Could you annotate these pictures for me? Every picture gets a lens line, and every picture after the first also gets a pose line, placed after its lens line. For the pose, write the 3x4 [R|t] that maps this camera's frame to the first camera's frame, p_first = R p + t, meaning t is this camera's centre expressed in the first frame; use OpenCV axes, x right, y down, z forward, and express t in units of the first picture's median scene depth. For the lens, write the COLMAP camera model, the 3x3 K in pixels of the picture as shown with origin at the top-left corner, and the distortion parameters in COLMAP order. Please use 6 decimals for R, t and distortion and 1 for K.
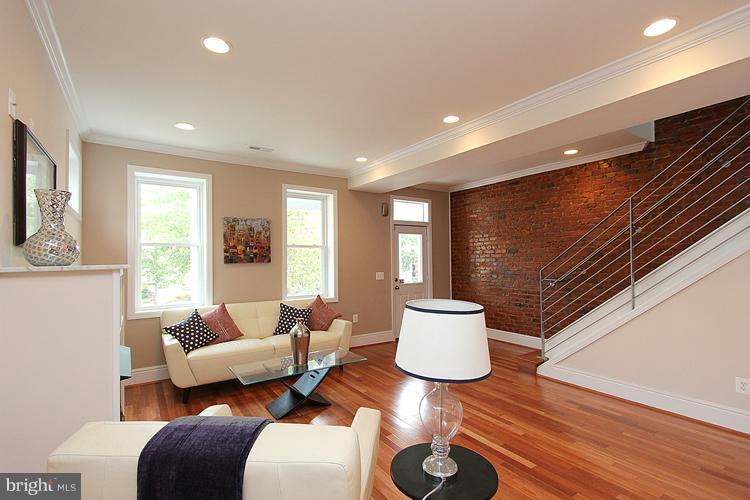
lens RADIAL K [[353.1, 0, 376.4], [0, 353.1, 253.7], [0, 0, 1]] dist [0.001042, -0.000121]
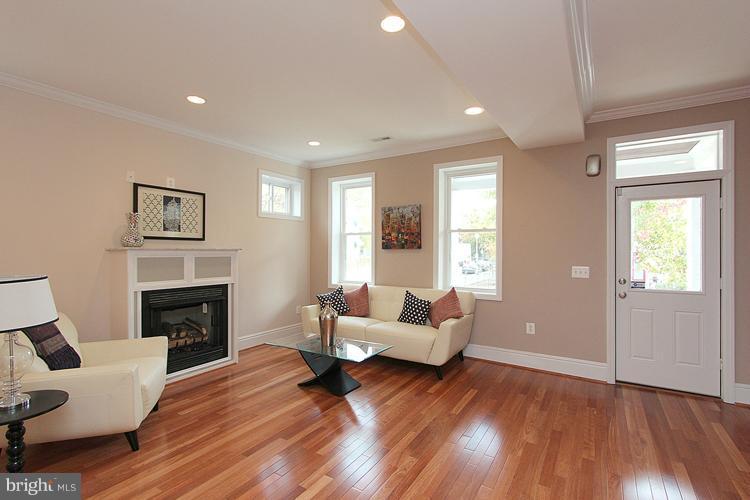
lens RADIAL K [[353.1, 0, 371.1], [0, 353.1, 247.8], [0, 0, 1]] dist [0.001042, -0.000121]
pose [[0.392690, 0.006946, -0.919645, 0.562215], [0.010894, 0.999866, 0.012204, 0.009284], [0.919606, -0.014811, 0.392562, 0.507354]]
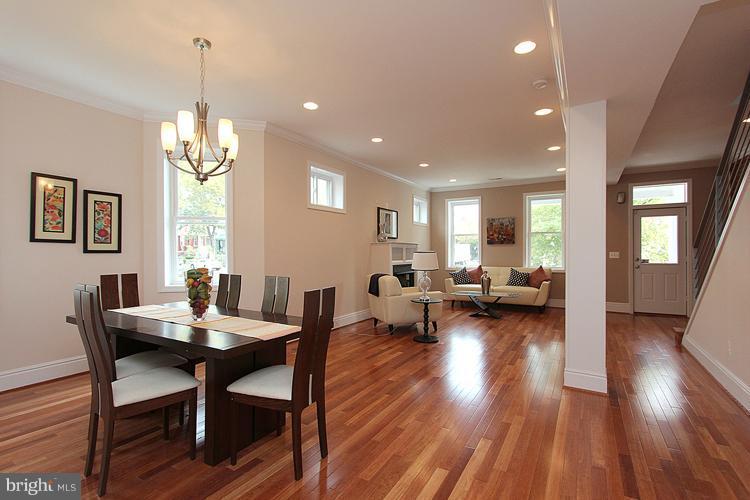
lens RADIAL K [[353.1, 0, 378.8], [0, 353.1, 250.2], [0, 0, 1]] dist [0.001042, -0.000121]
pose [[0.435382, 0.005226, -0.900231, 0.913010], [0.015096, 0.999800, 0.013105, 0.024378], [0.900119, -0.019295, 0.435216, -0.270666]]
